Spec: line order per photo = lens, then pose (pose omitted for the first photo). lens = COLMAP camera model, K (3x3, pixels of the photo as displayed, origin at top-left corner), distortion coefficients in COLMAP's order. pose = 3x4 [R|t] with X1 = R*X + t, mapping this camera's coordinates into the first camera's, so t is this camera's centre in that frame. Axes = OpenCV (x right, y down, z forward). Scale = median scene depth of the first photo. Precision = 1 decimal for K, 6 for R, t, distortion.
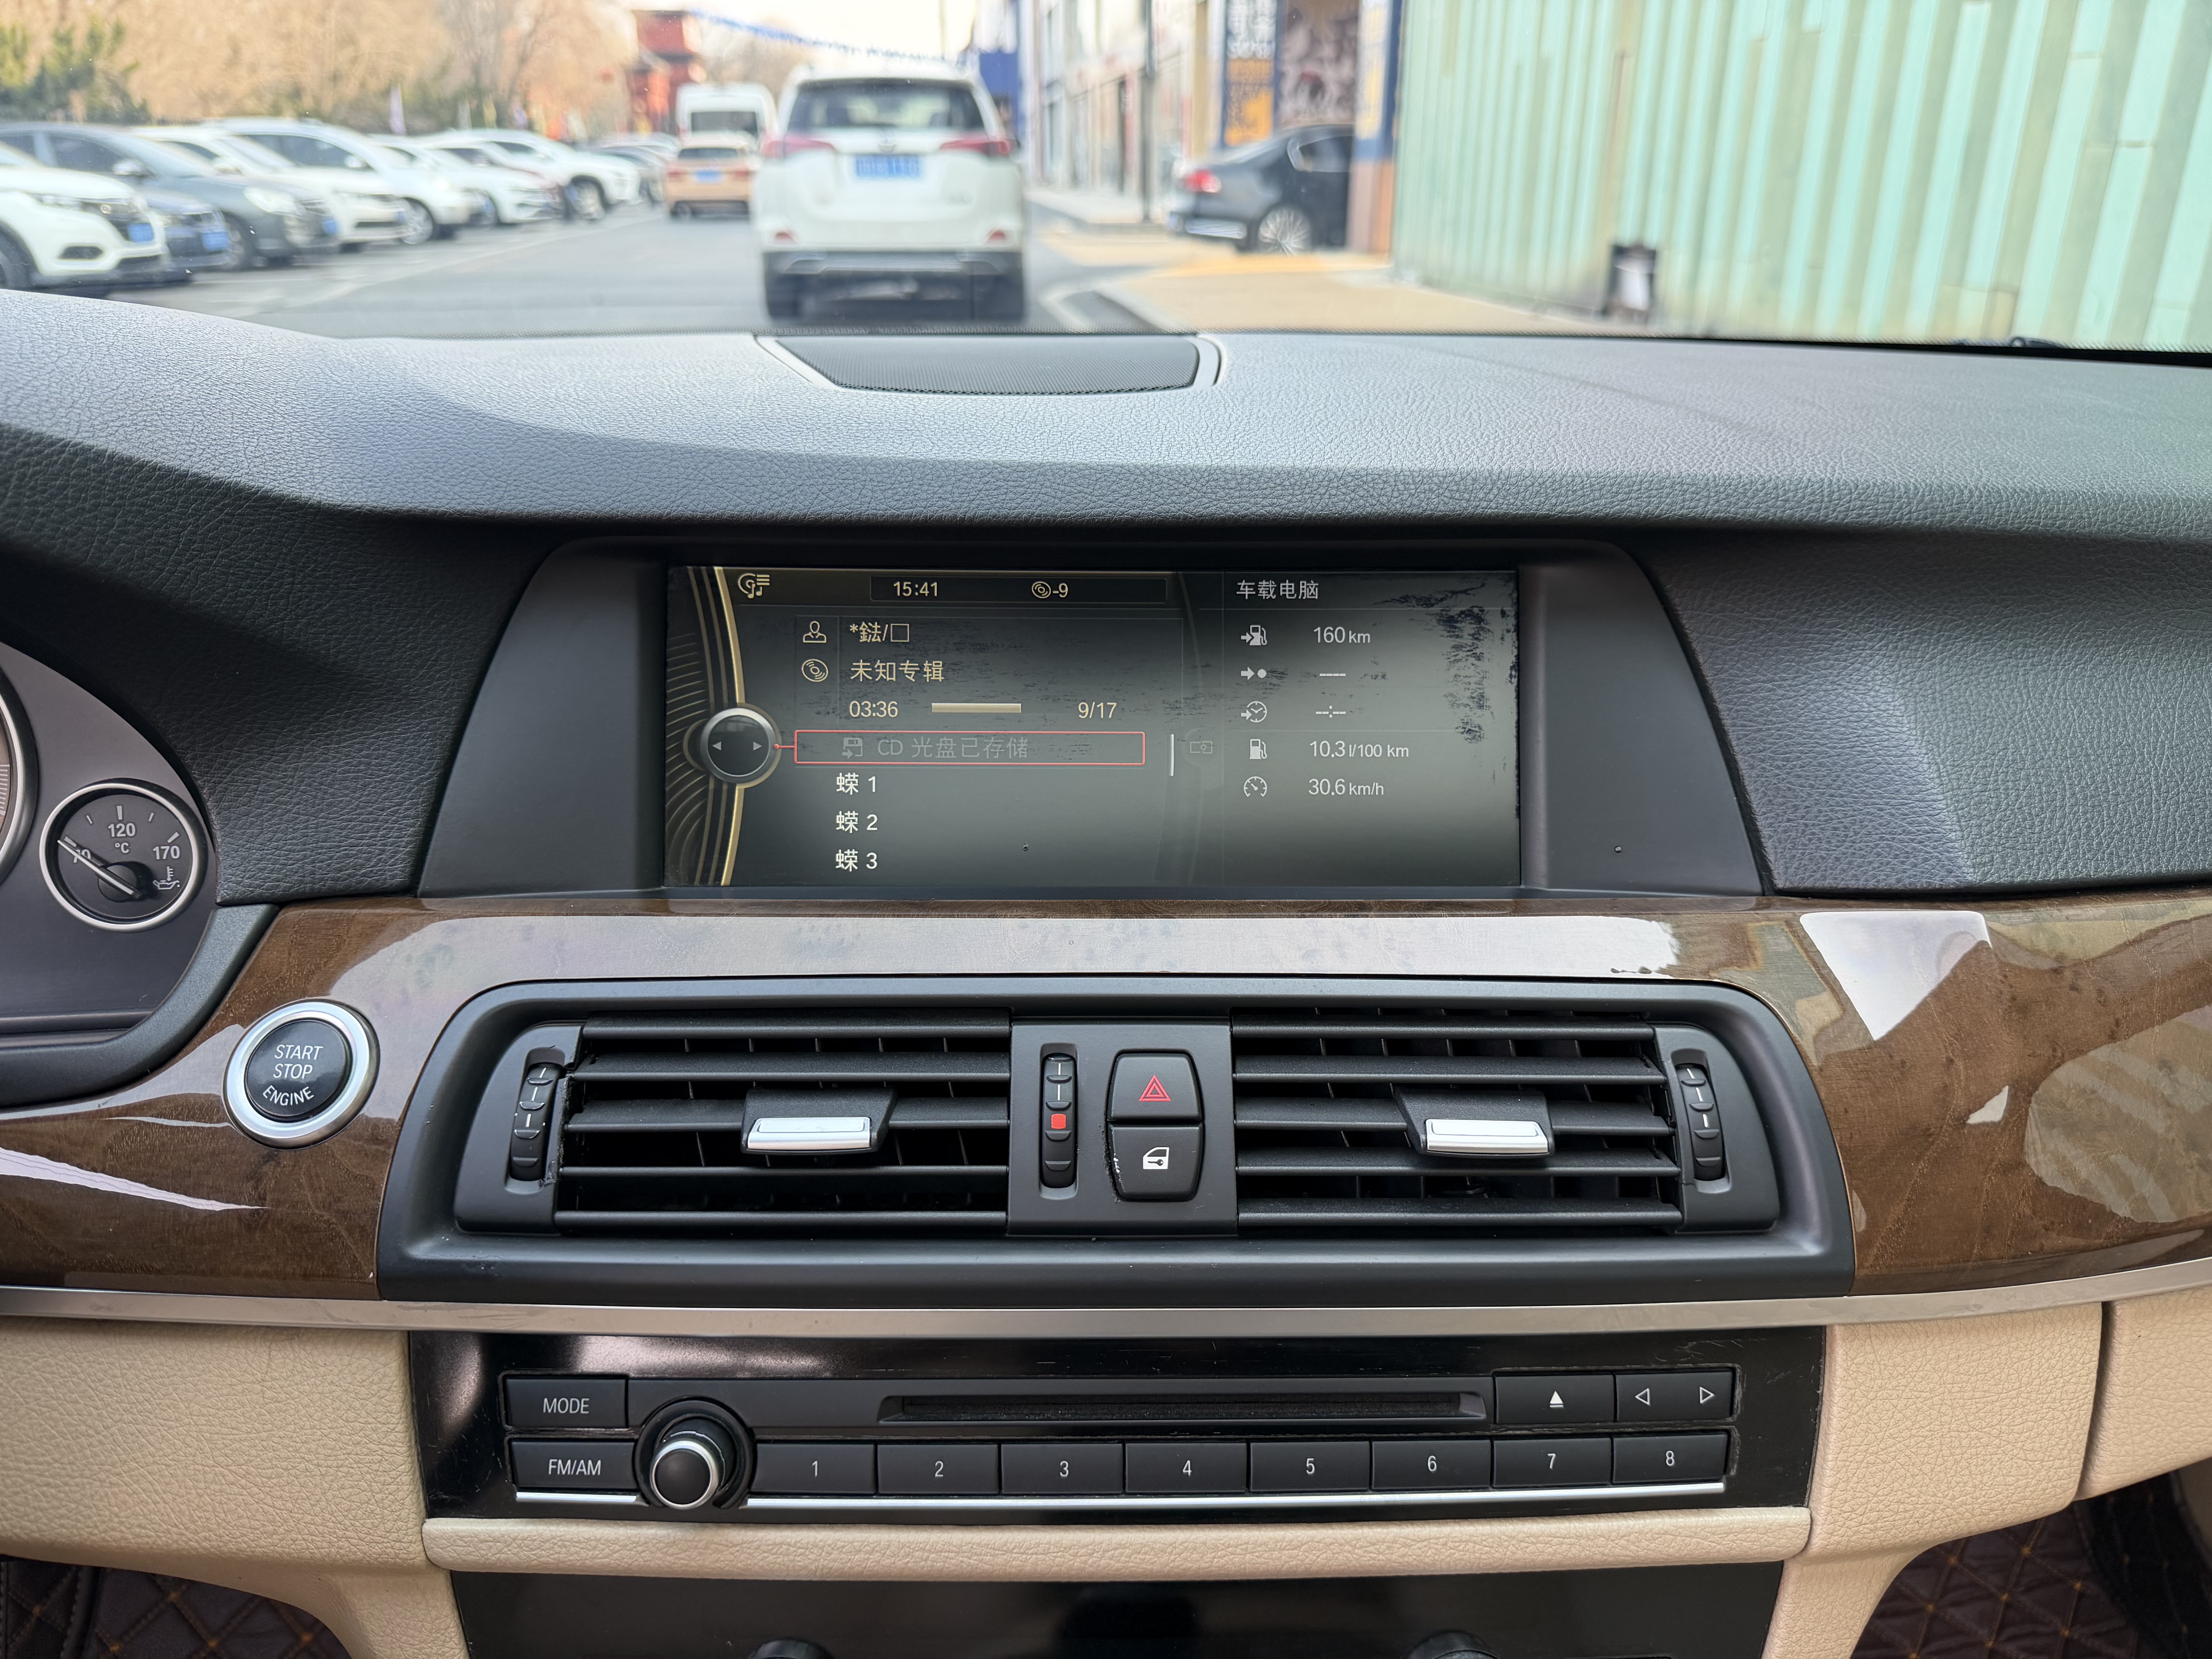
lens RADIAL K [[1616.4, 0, 1106.0], [0, 1616.4, 829.5], [0, 0, 1]] dist [0.001123, -0.023475]
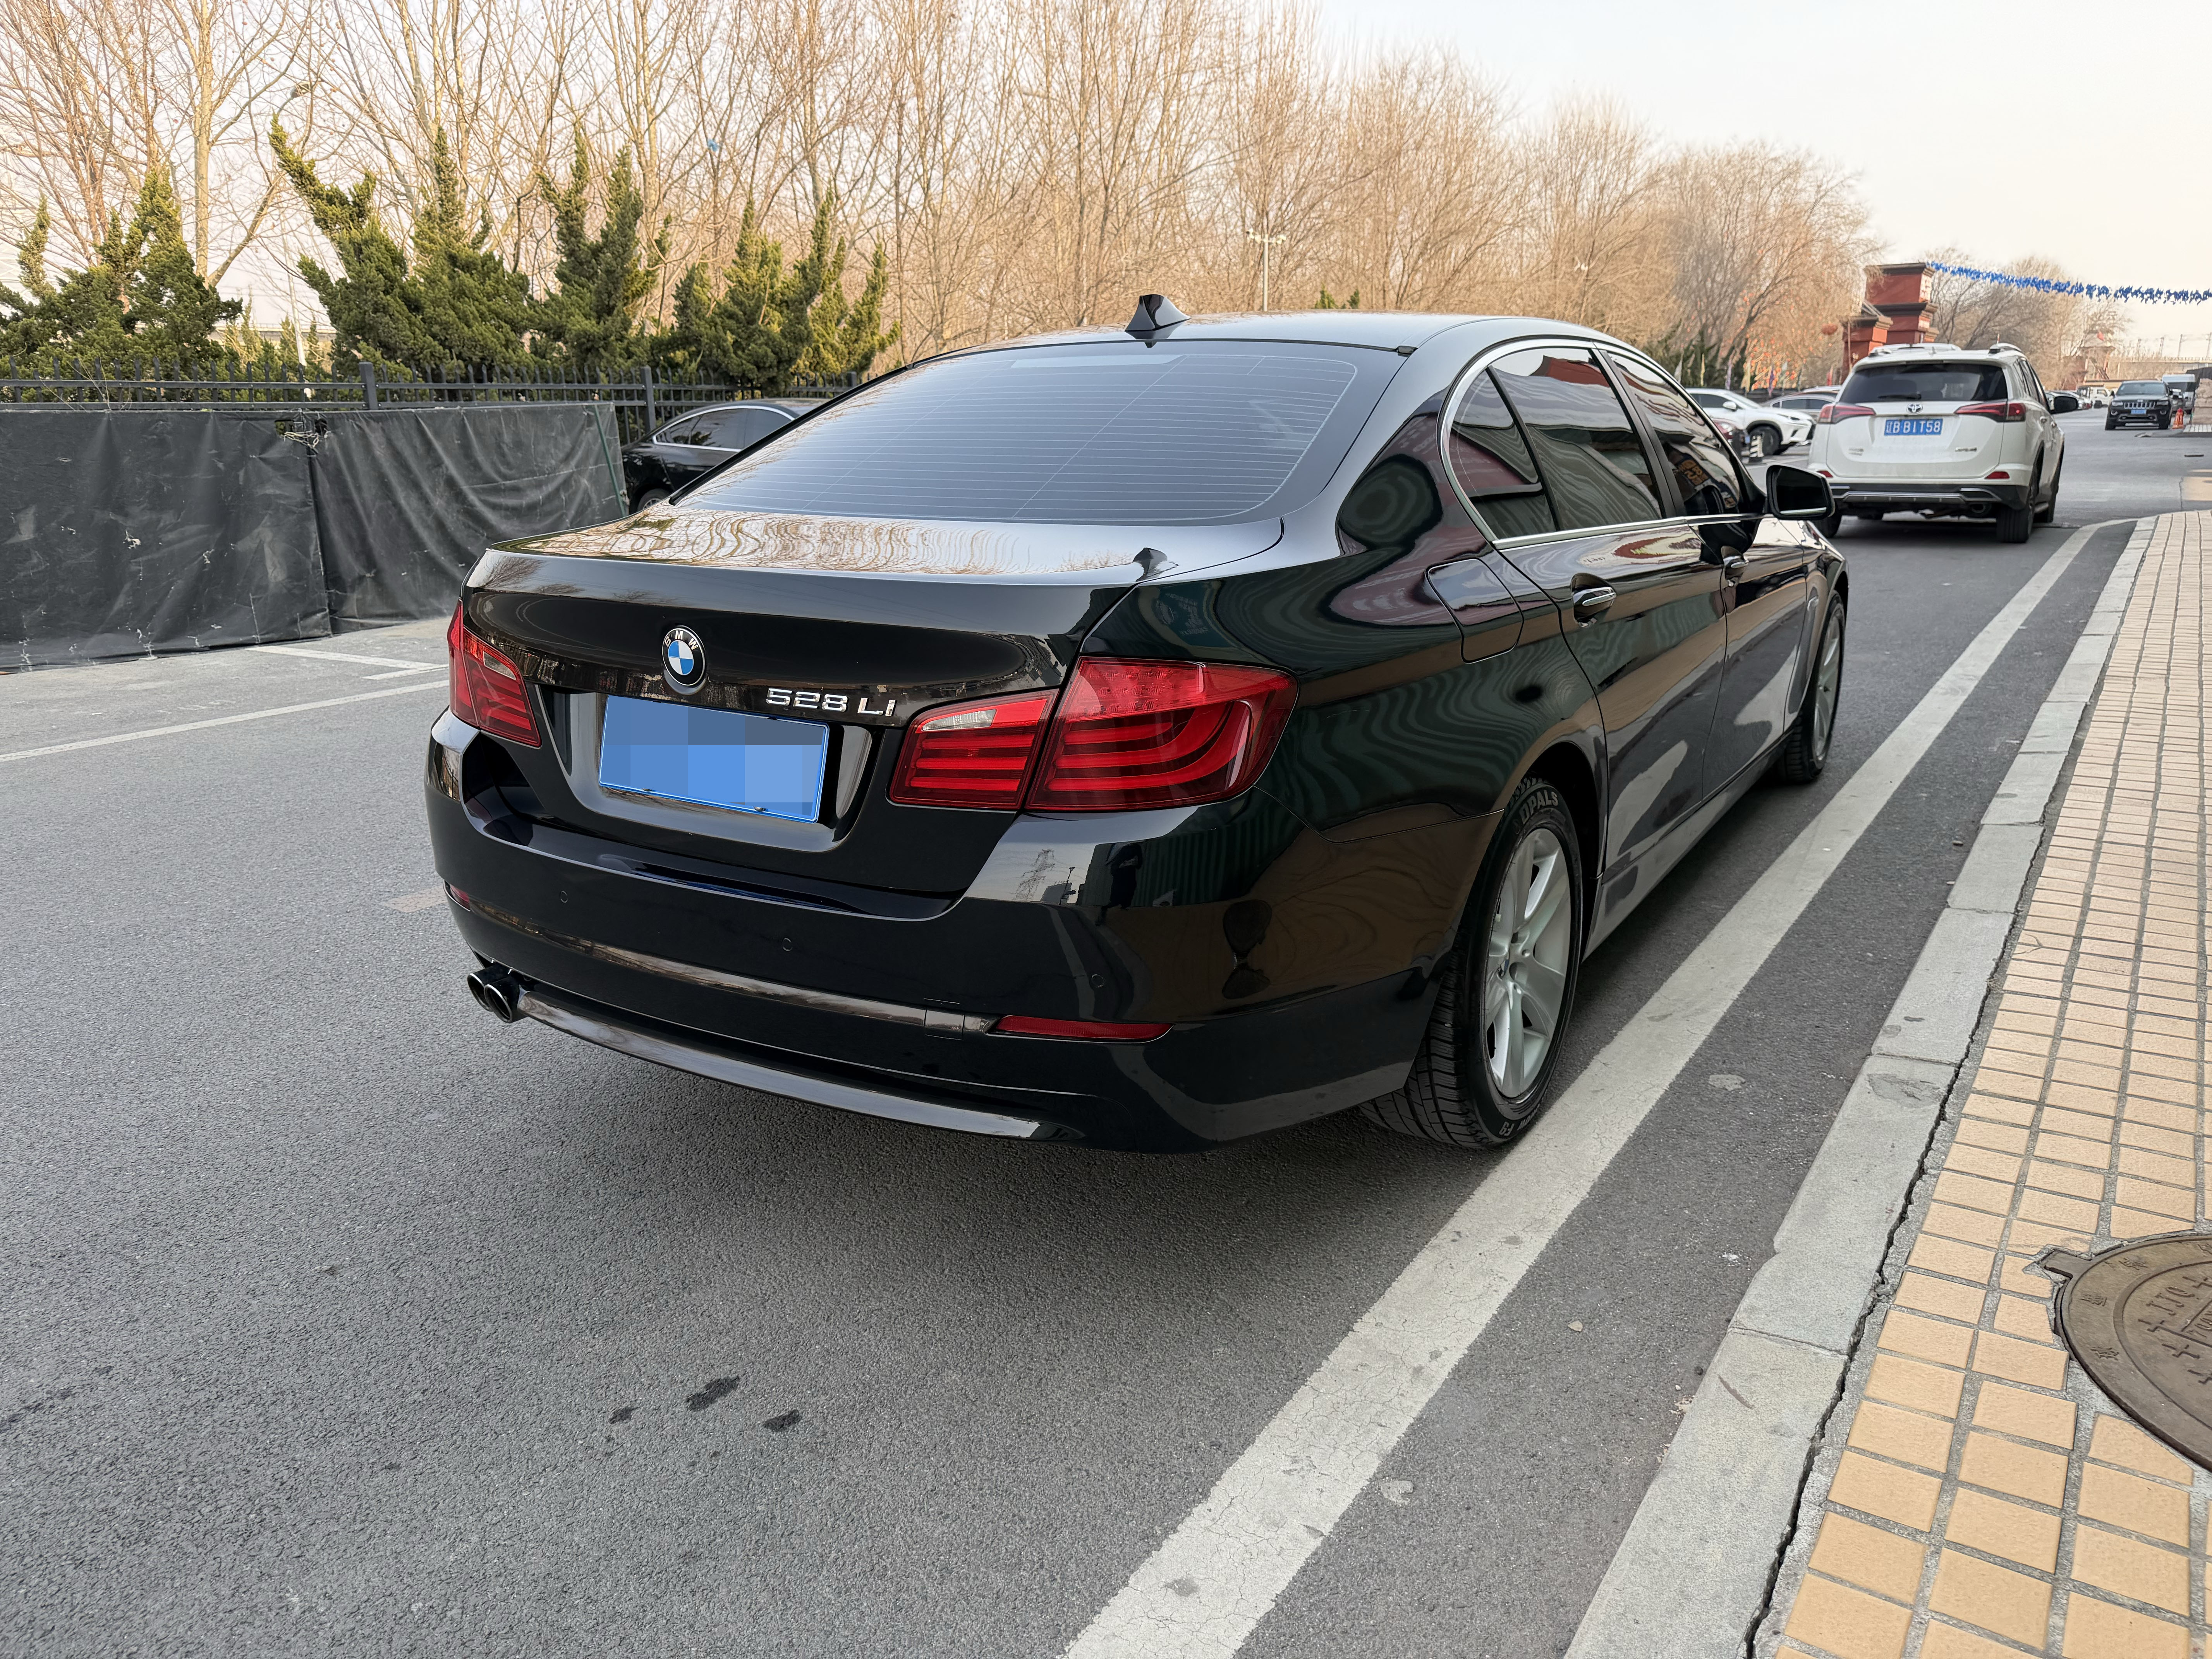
lens RADIAL K [[1579.3, 0, 1102.1], [0, 1579.3, 812.6], [0, 0, 1]] dist [0.032571, -0.049552]
pose [[0.764767, 0.146368, -0.627462, 0.161962], [-0.232722, 0.970861, -0.057175, 0.100237], [0.600809, 0.189750, 0.776546, -0.275018]]
